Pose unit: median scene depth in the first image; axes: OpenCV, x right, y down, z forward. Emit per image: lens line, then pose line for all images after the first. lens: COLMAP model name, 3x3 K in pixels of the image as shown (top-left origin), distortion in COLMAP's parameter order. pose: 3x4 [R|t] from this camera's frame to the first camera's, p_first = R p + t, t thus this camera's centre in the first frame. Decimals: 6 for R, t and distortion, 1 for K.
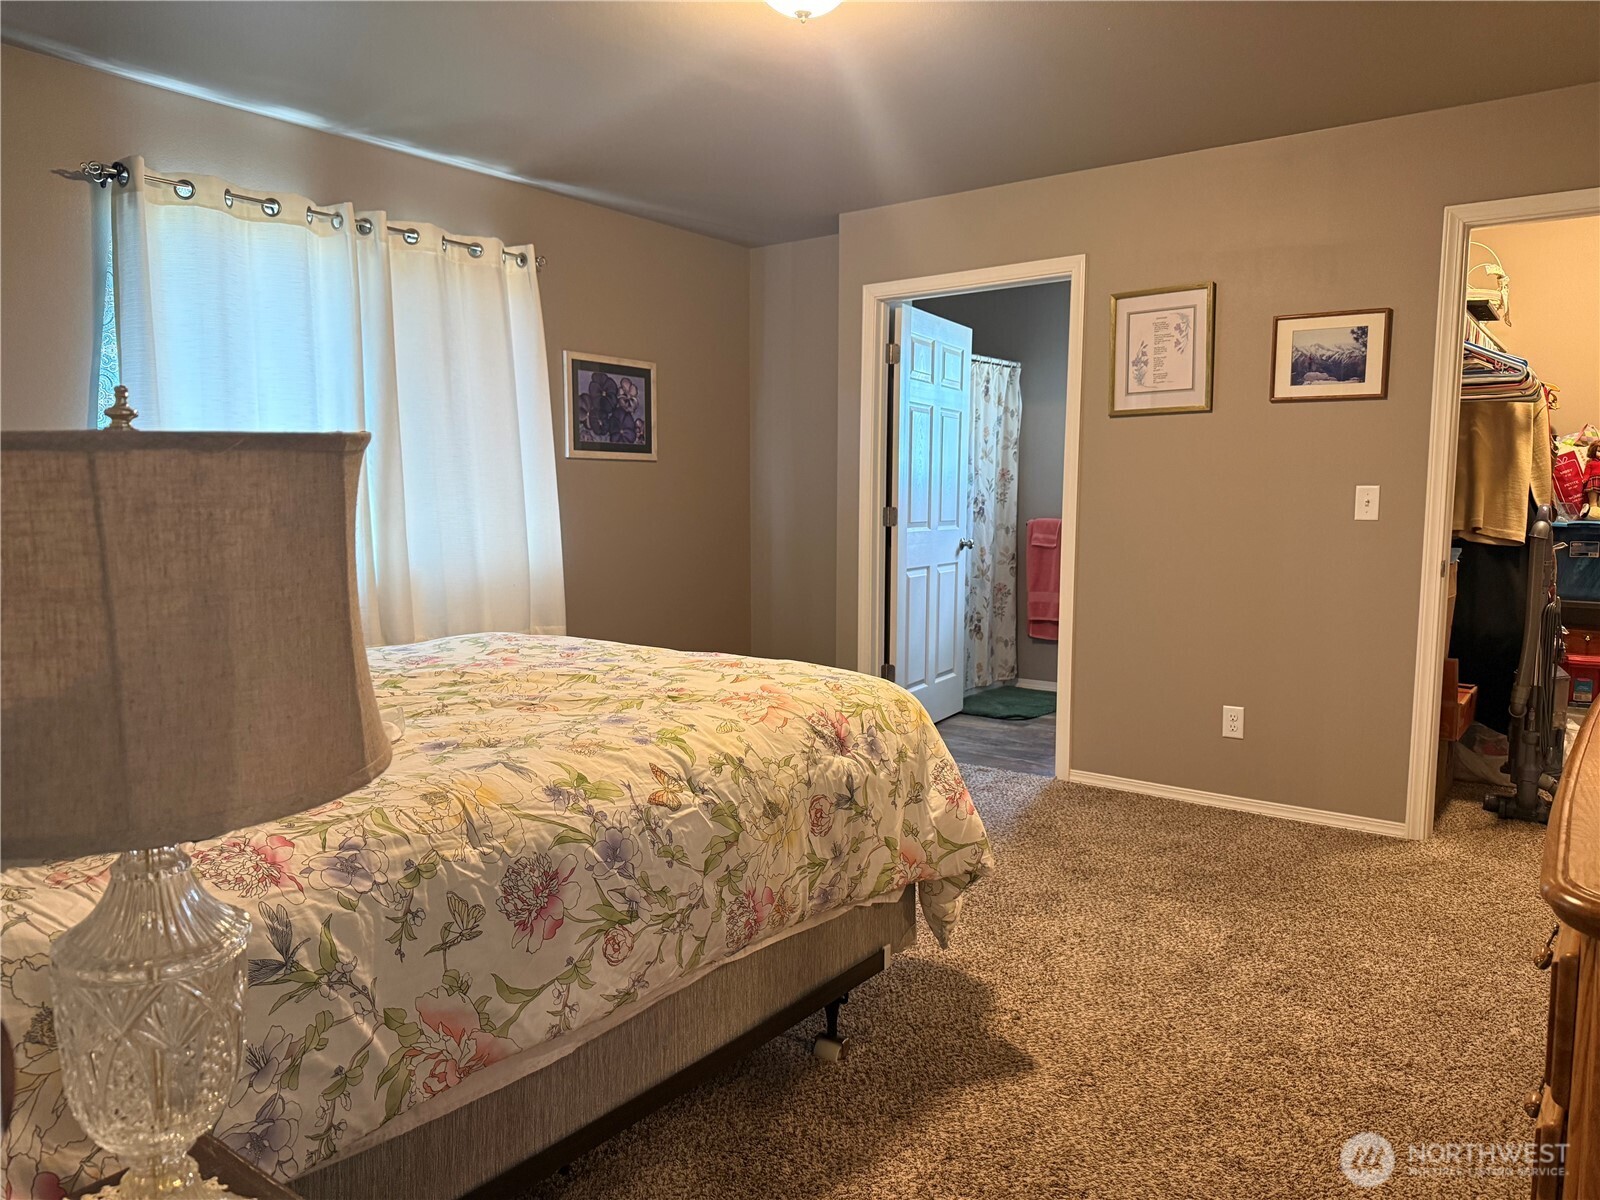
lens RADIAL K [[1114.3, 0, 800.0], [0, 1114.3, 600.0], [0, 0, 1]] dist [0.132799, -0.147447]
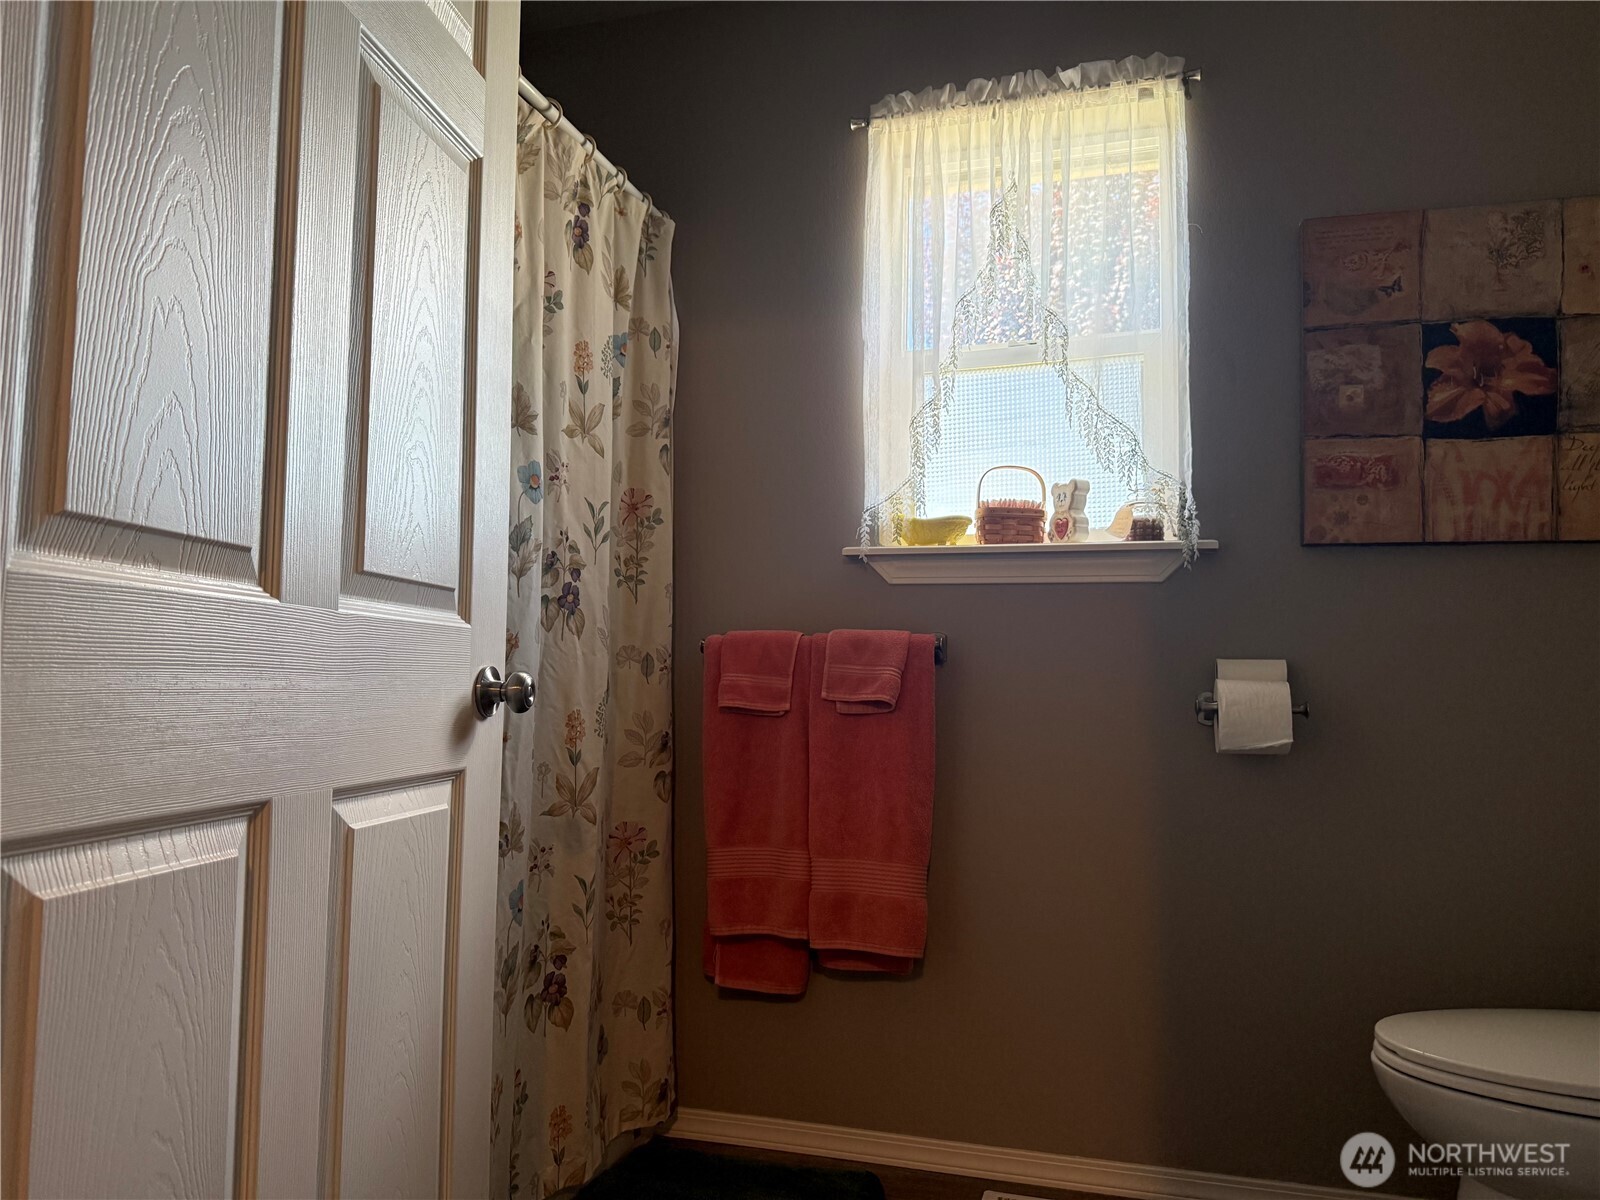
lens RADIAL K [[1114.3, 0, 800.0], [0, 1114.3, 600.0], [0, 0, 1]] dist [0.132799, -0.147447]
pose [[0.938031, 0.024791, 0.345662, 0.112230], [0.033449, 0.986304, -0.161508, -0.025487], [-0.344932, 0.163062, 0.924355, 0.675616]]
